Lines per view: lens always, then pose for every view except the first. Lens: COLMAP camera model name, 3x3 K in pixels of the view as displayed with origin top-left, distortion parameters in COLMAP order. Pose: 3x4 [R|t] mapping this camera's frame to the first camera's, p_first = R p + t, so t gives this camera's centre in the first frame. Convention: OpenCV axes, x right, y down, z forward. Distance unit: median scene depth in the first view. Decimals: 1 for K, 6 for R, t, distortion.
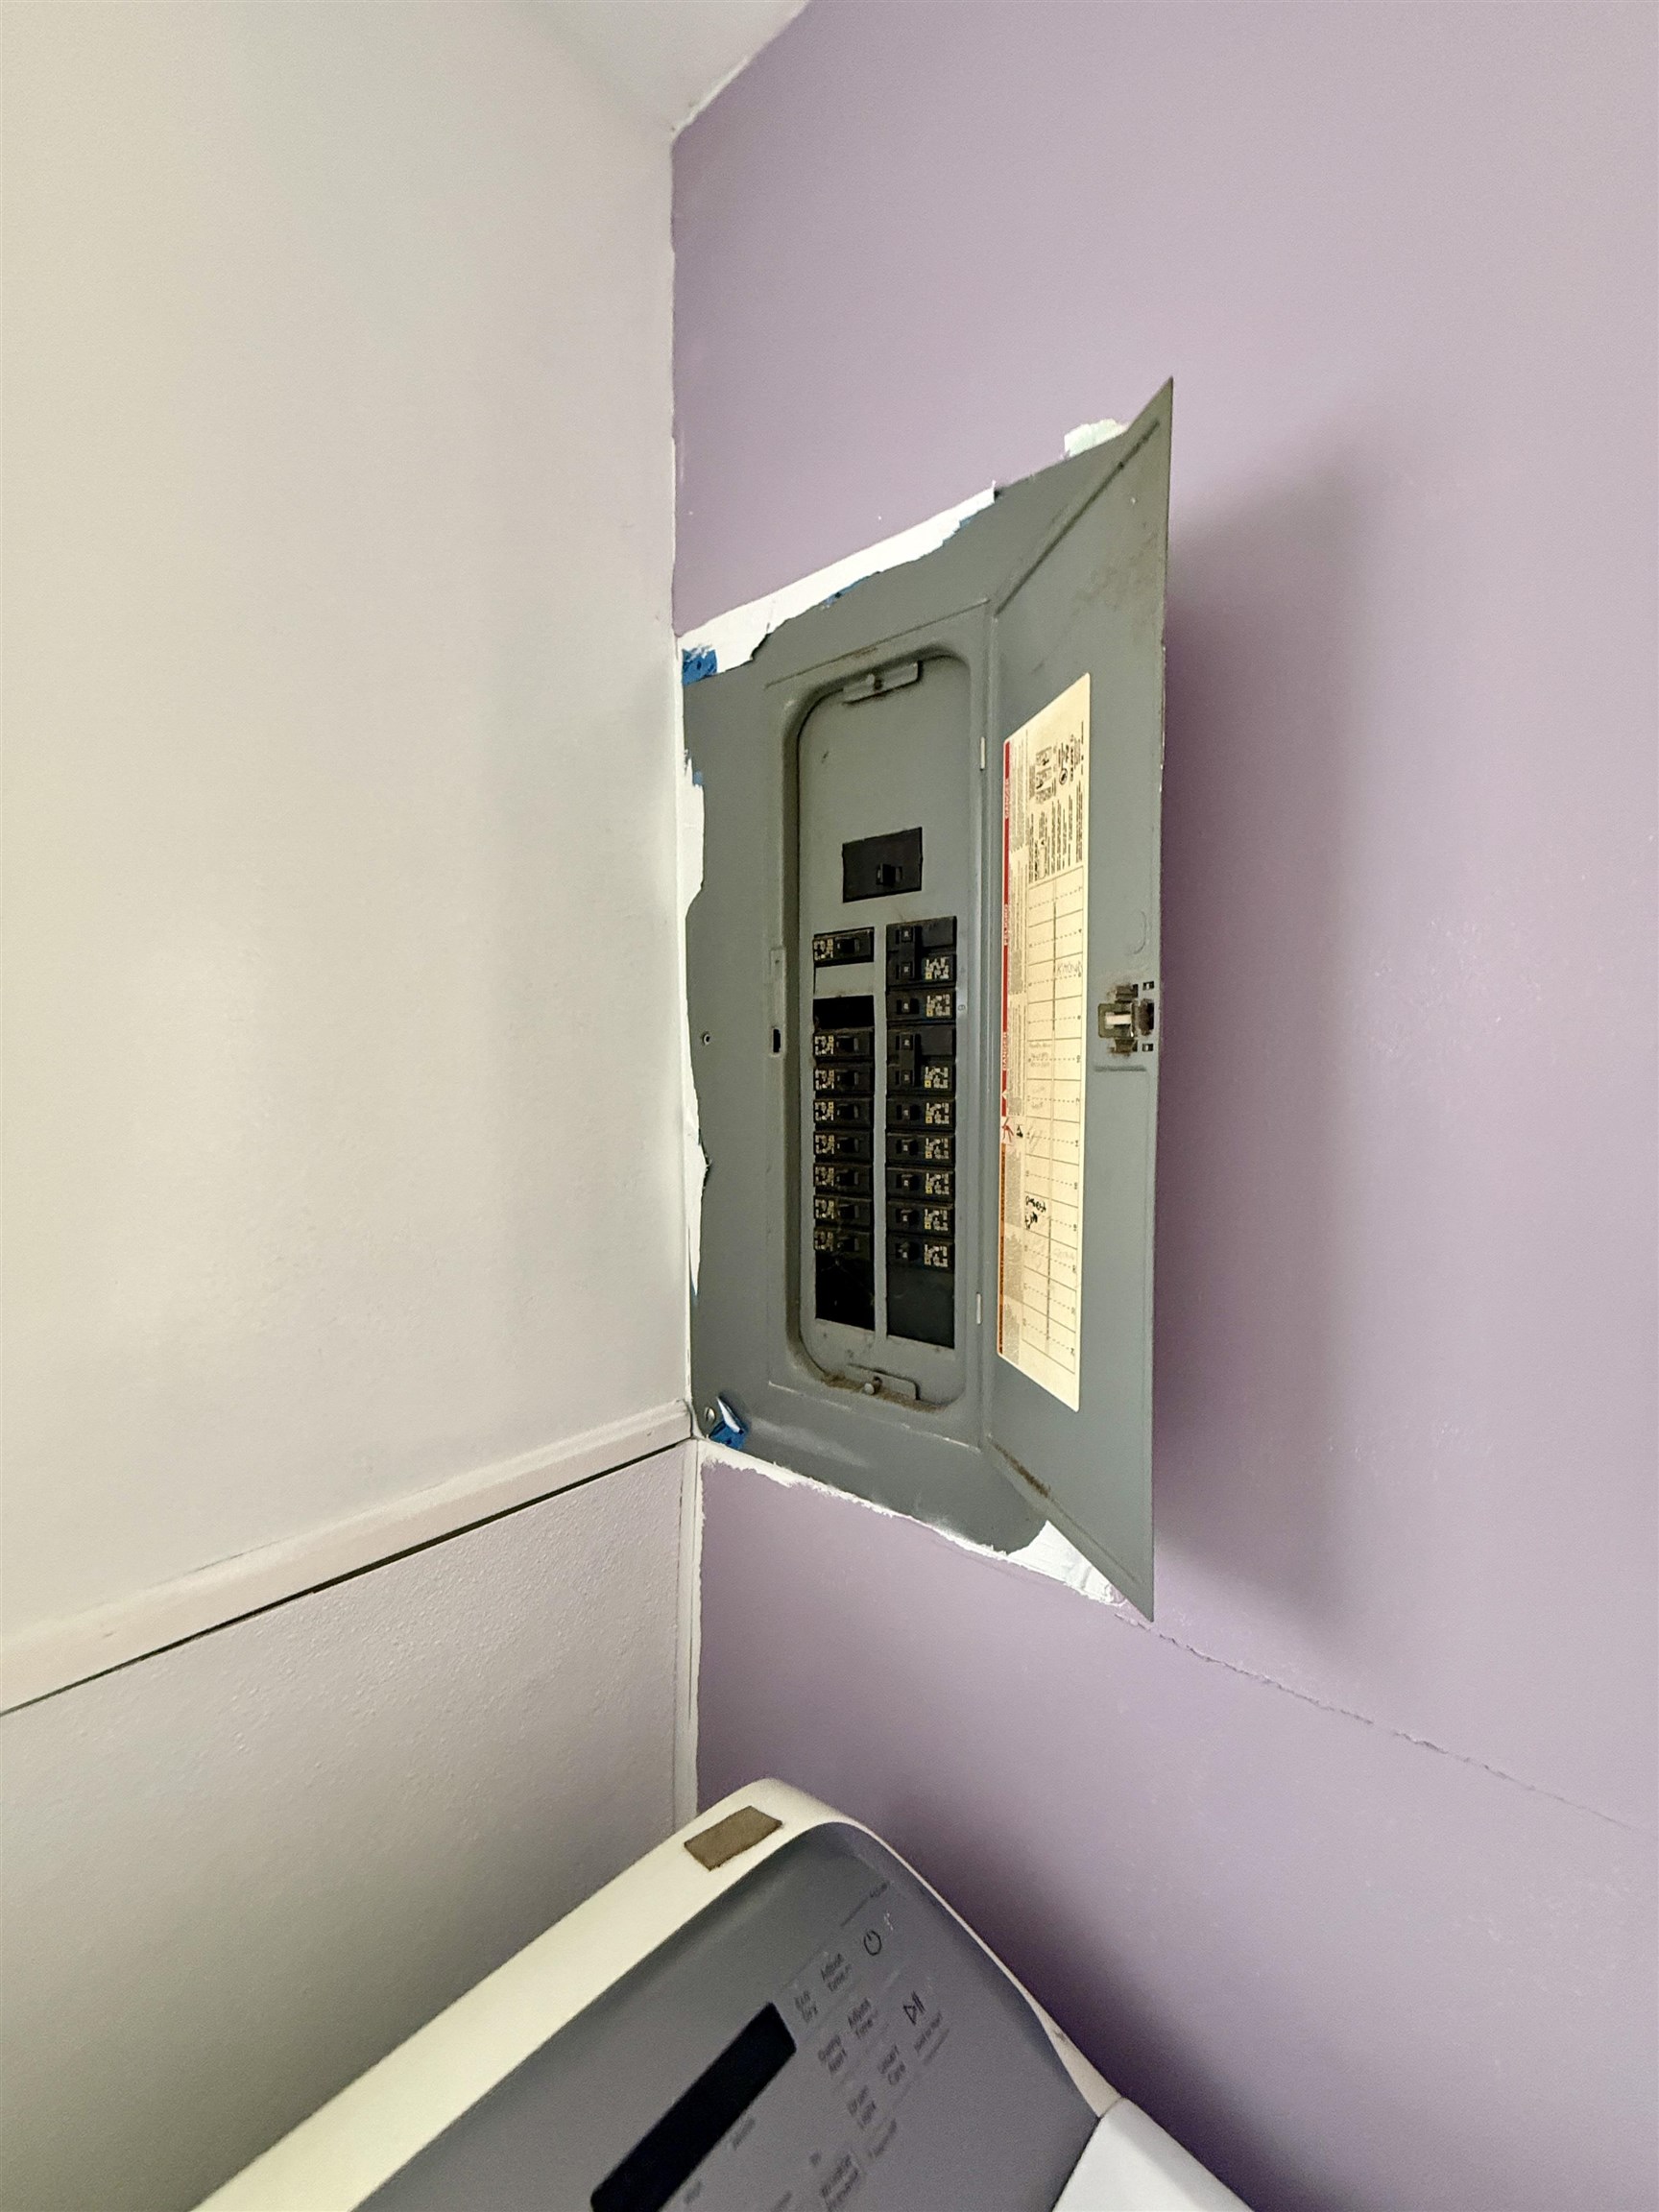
lens RADIAL K [[878.0, 0, 829.5], [0, 878.0, 1106.0], [0, 0, 1]] dist [-0.000252, 0.000025]
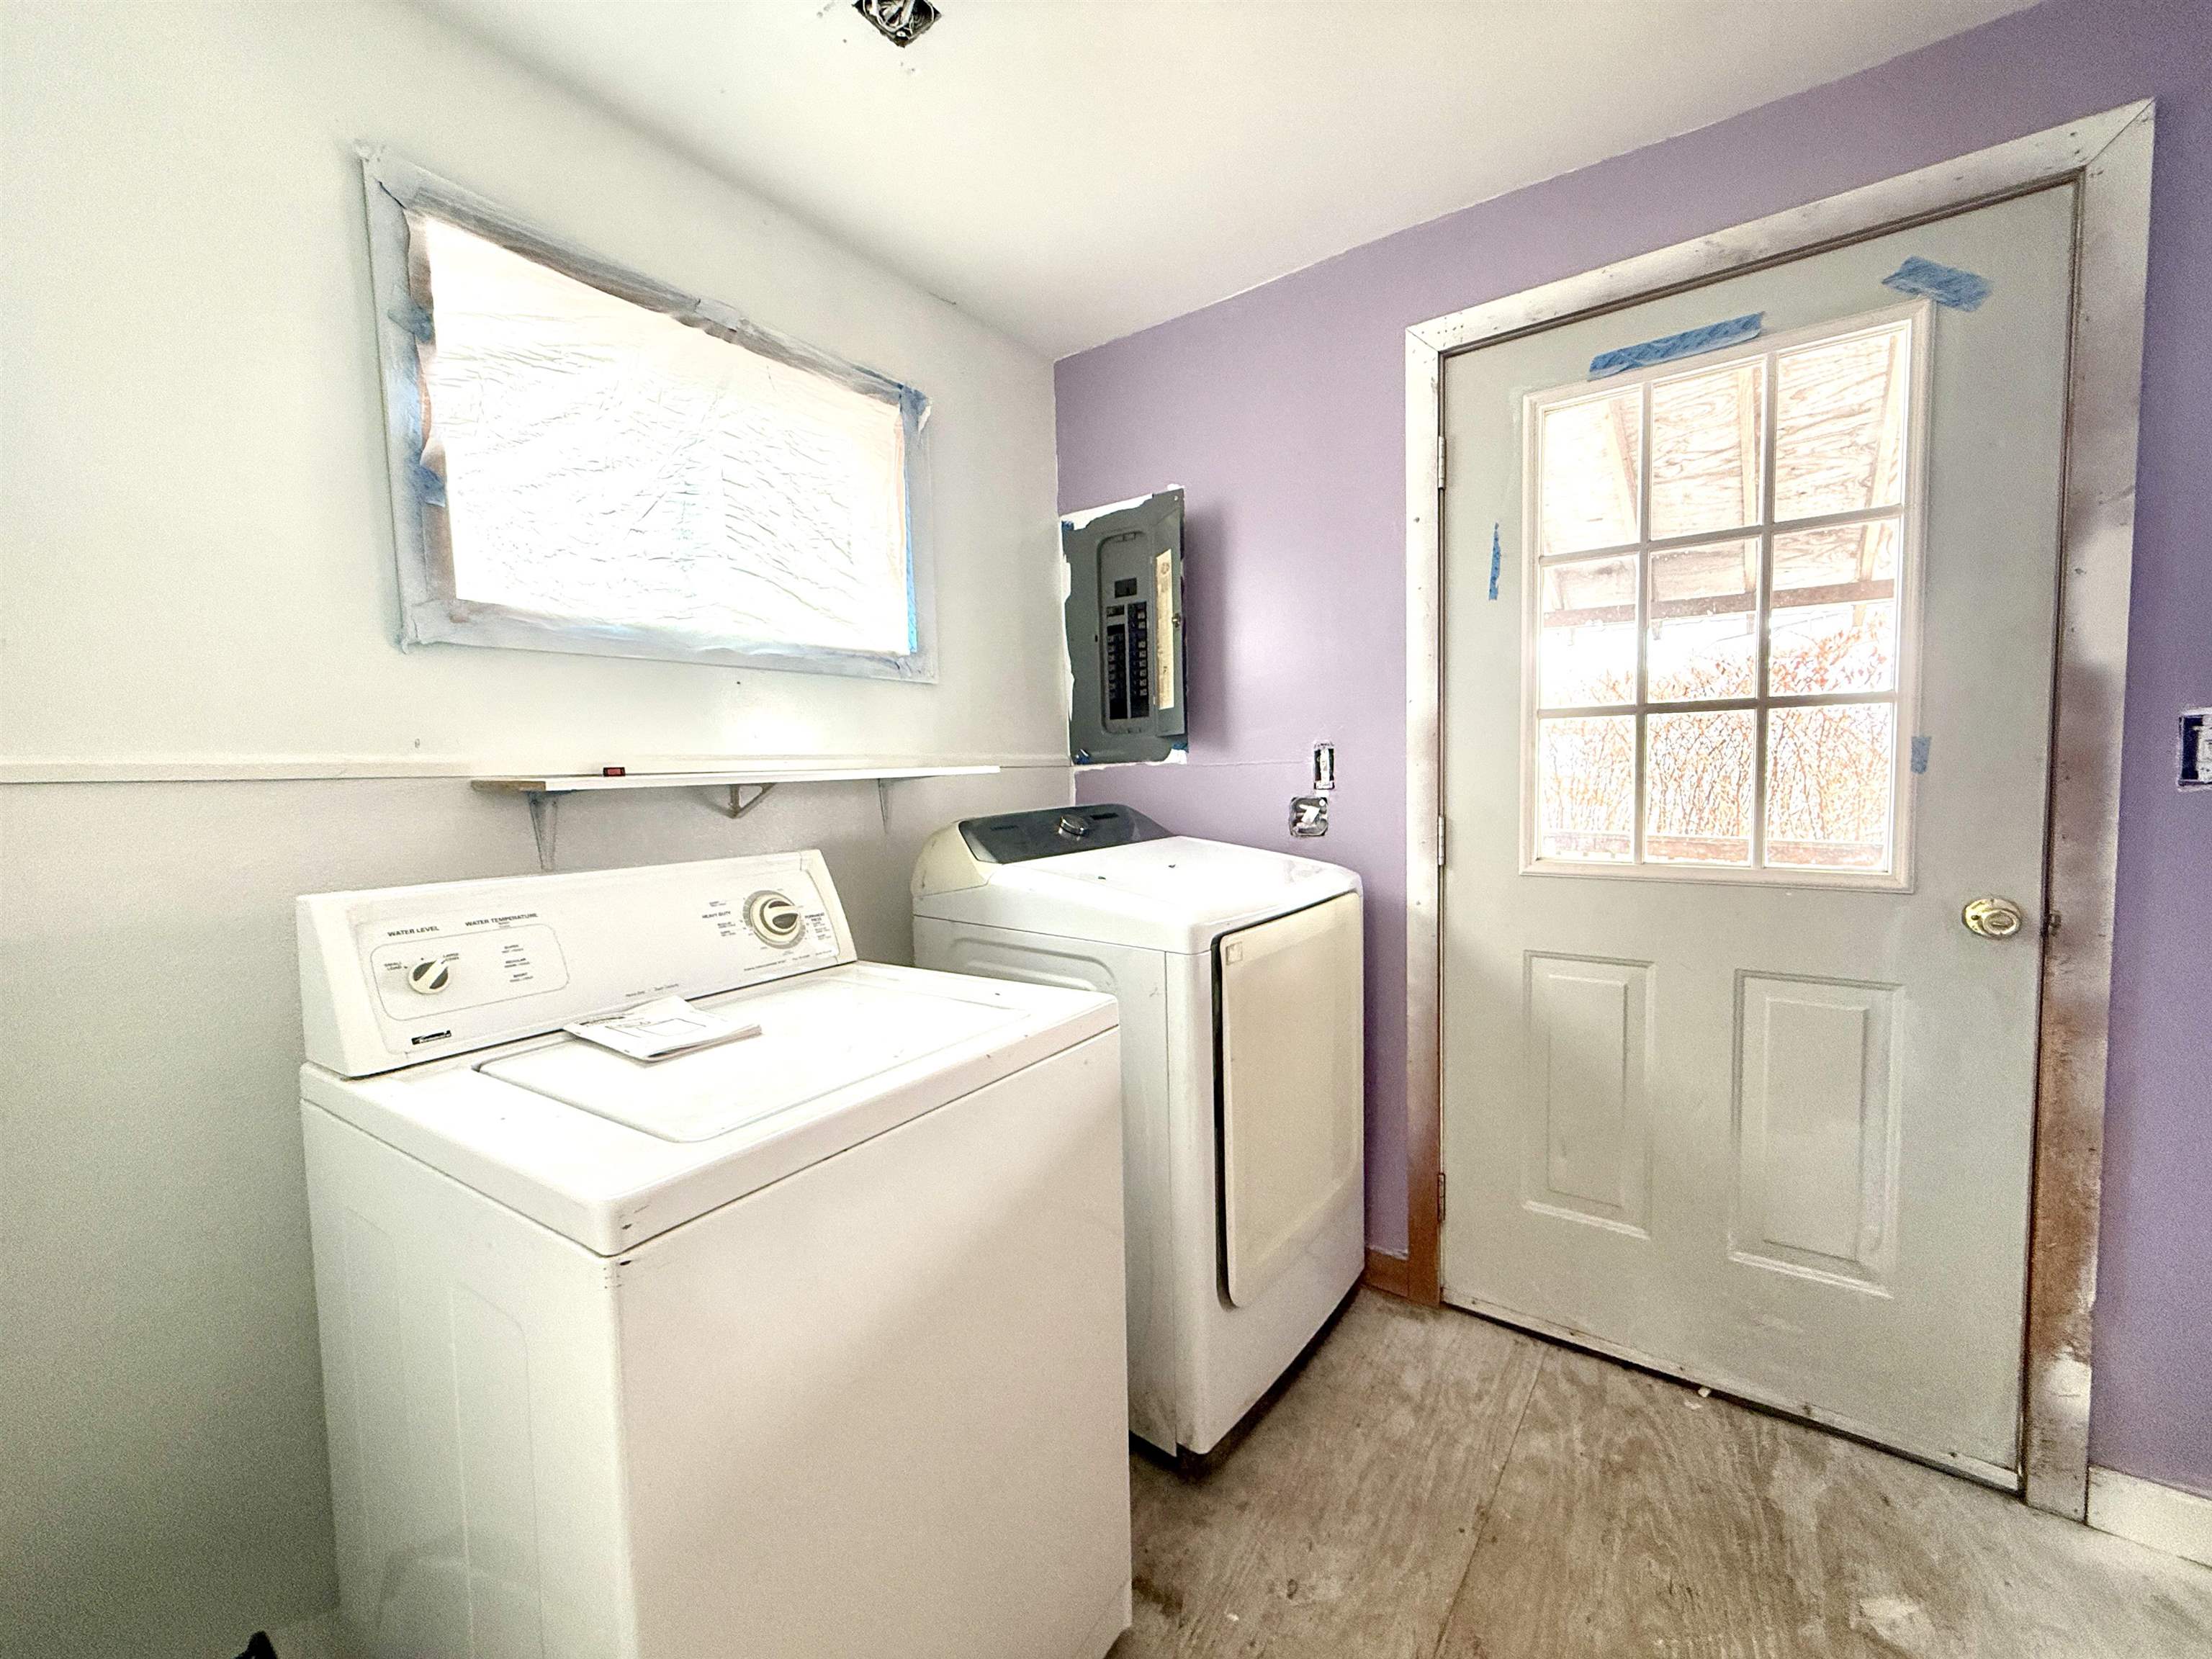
lens RADIAL K [[878.0, 0, 1102.9], [0, 878.0, 830.0], [0, 0, 1]] dist [-0.000252, 0.000025]
pose [[0.997899, -0.033347, 0.055547, -0.265946], [0.031330, 0.998832, 0.036790, 0.581051], [-0.056709, -0.034972, 0.997778, -2.610928]]
